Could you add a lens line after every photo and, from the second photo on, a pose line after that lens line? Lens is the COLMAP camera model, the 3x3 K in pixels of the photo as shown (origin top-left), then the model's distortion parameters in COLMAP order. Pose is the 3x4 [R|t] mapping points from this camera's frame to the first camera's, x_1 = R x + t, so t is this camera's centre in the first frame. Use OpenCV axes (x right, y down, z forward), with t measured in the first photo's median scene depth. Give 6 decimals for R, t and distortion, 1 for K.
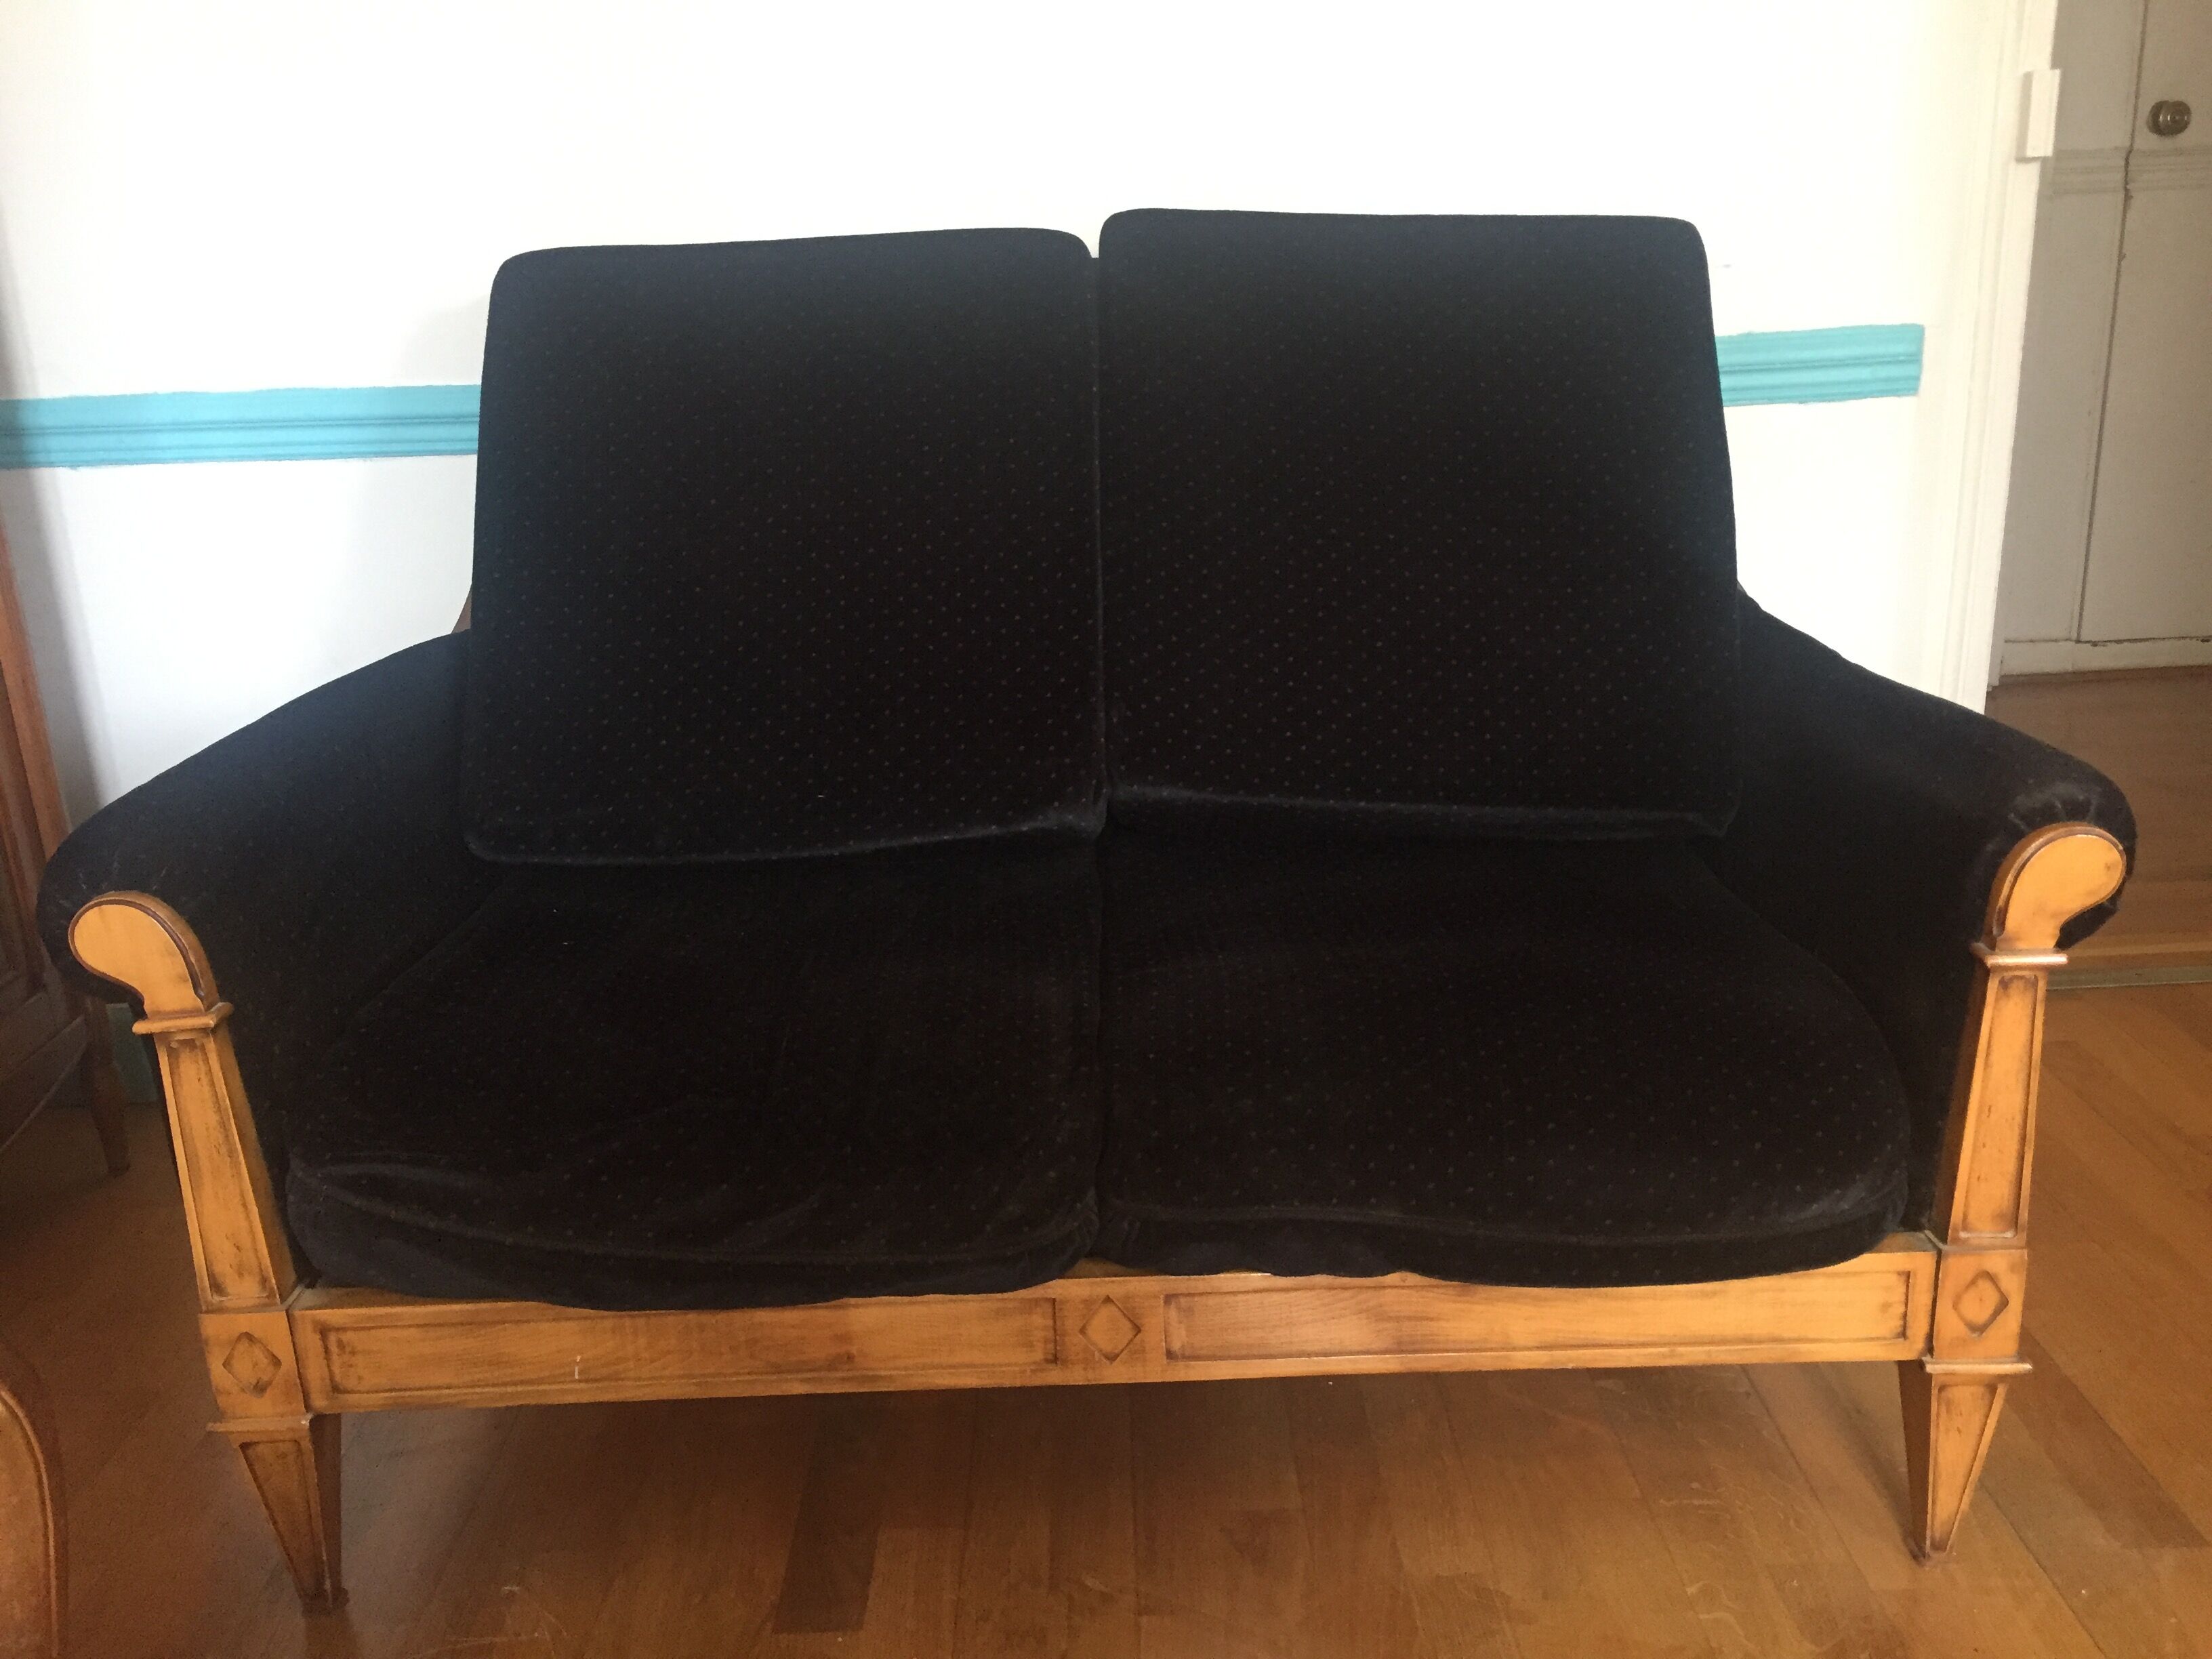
lens RADIAL K [[1870.2, 0, 1108.8], [0, 1870.2, 800.1], [0, 0, 1]] dist [0.037131, -0.043180]
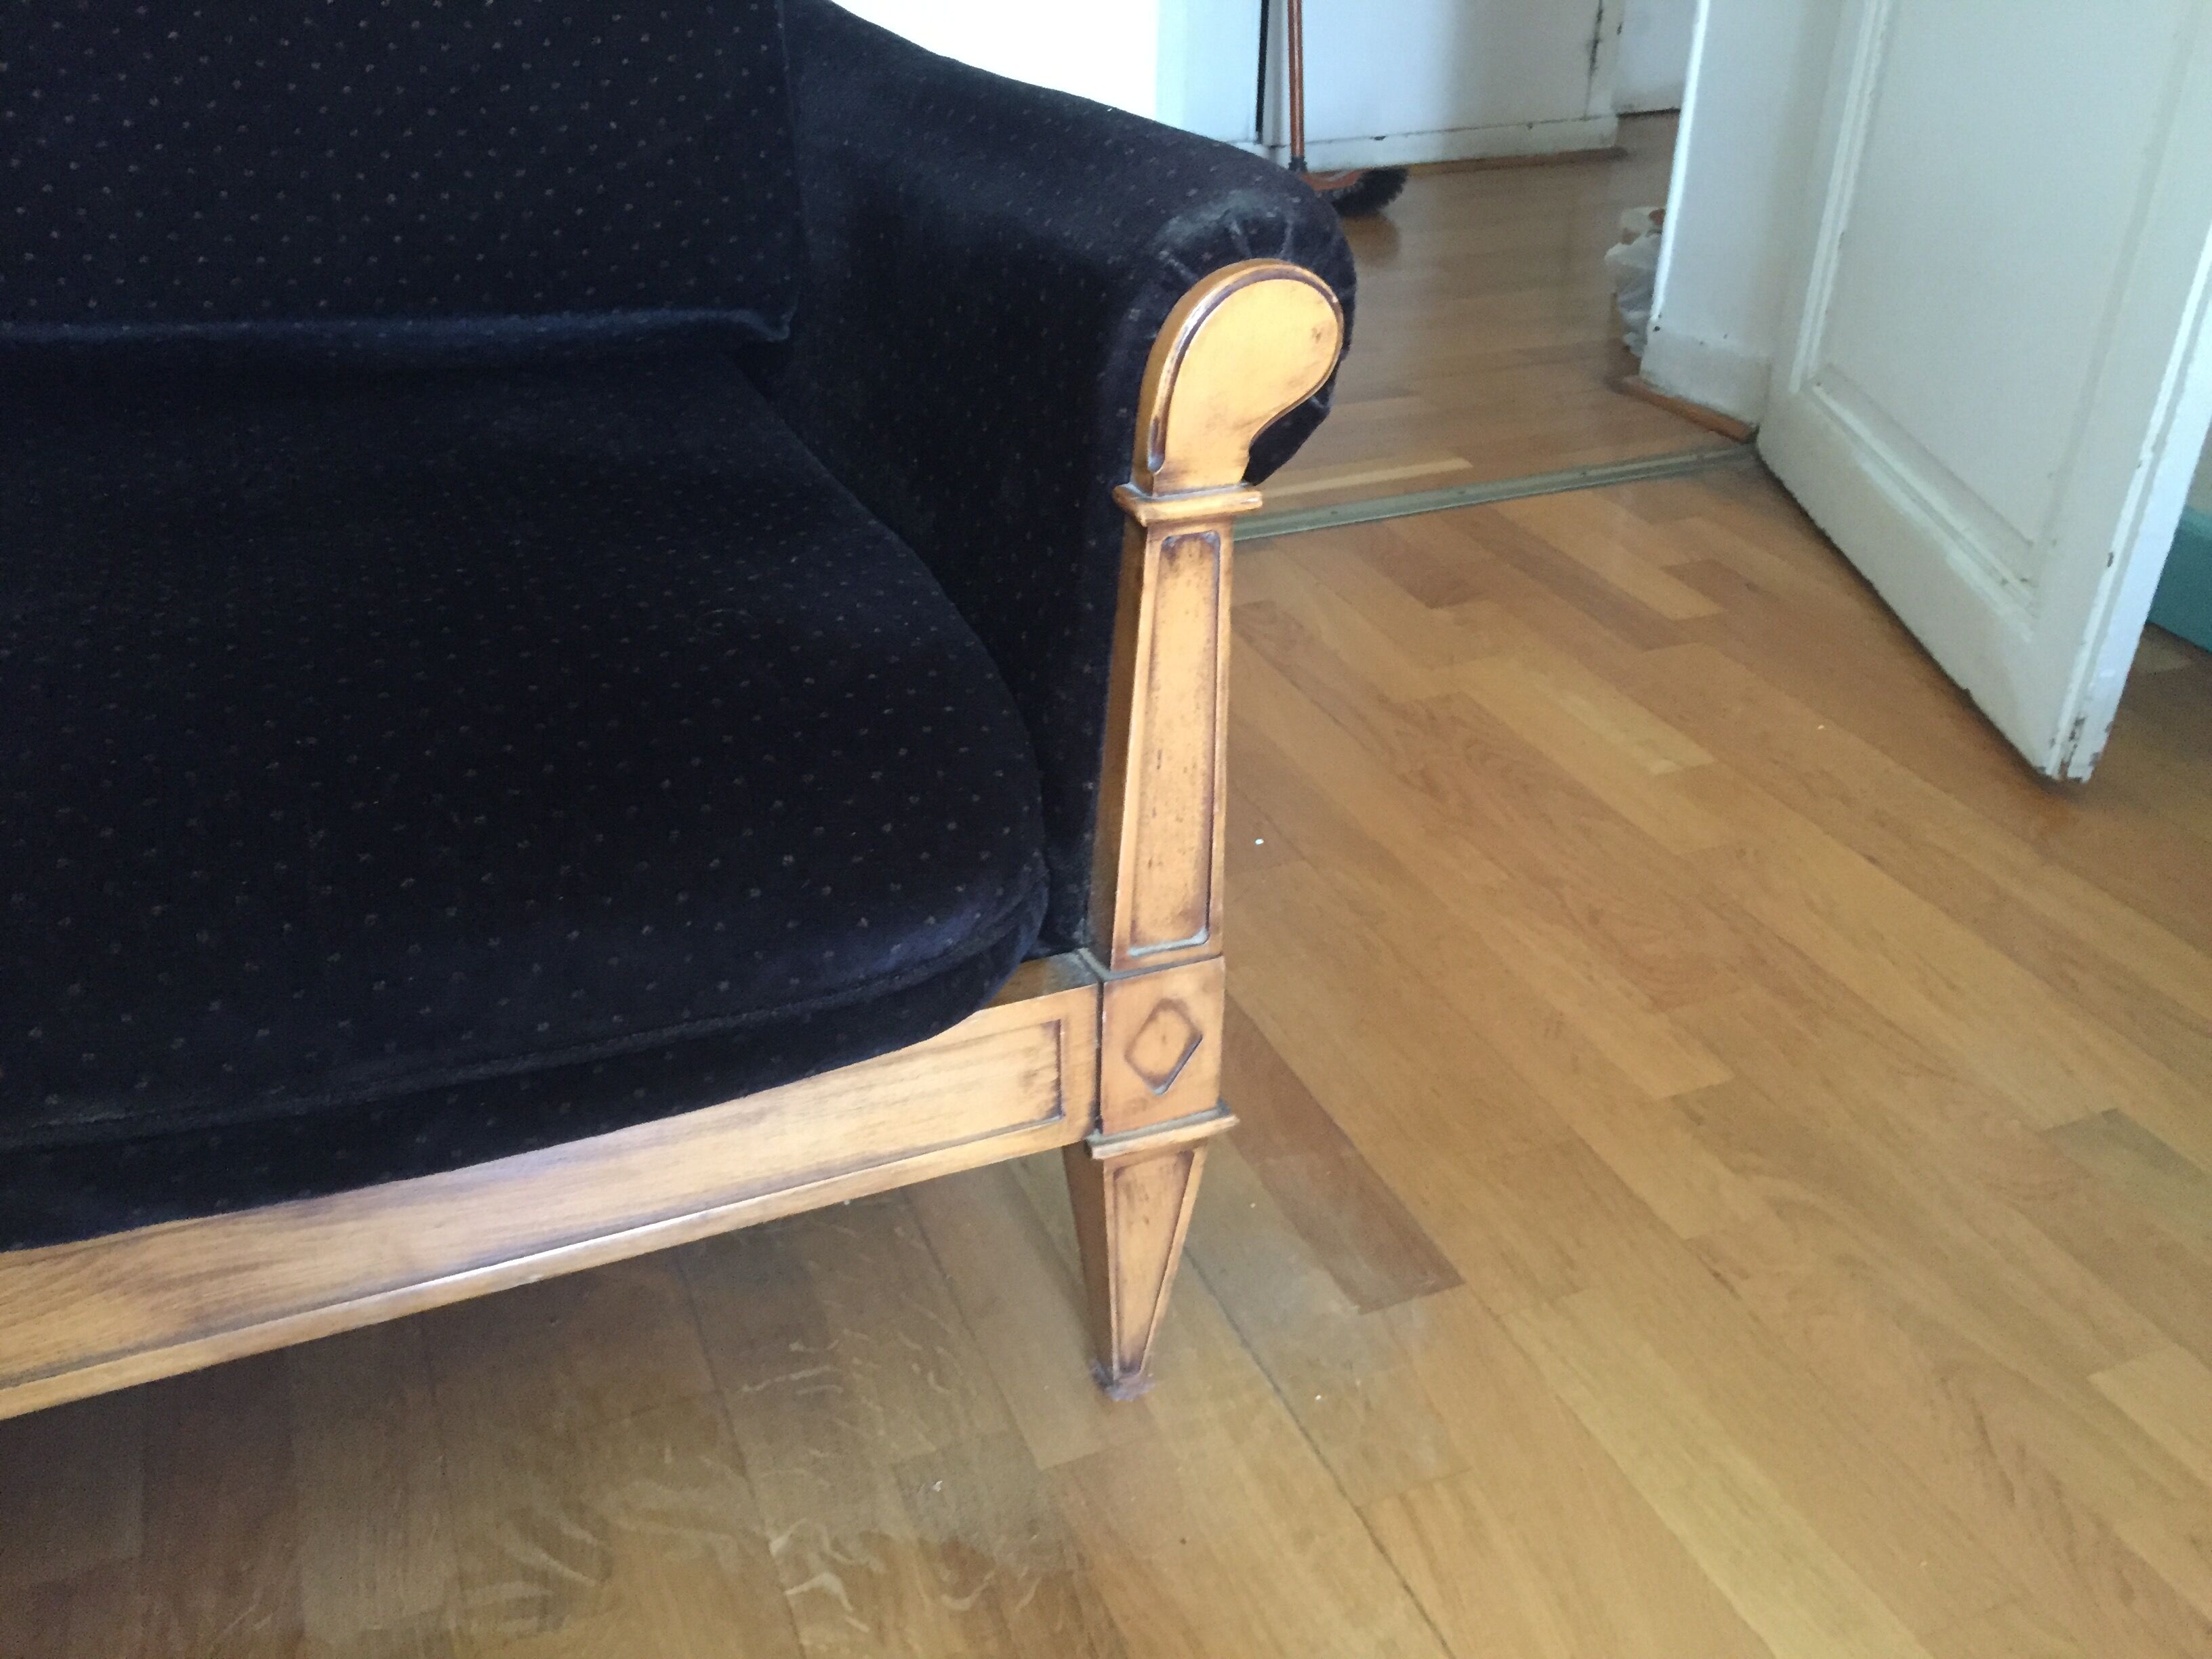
lens RADIAL K [[1870.2, 0, 1094.9], [0, 1870.2, 831.8], [0, 0, 1]] dist [0.037131, -0.043180]
pose [[0.922351, -0.149997, 0.356047, 0.221094], [0.063645, 0.967958, 0.242912, 0.037100], [-0.381075, -0.201390, 0.902344, 0.438925]]
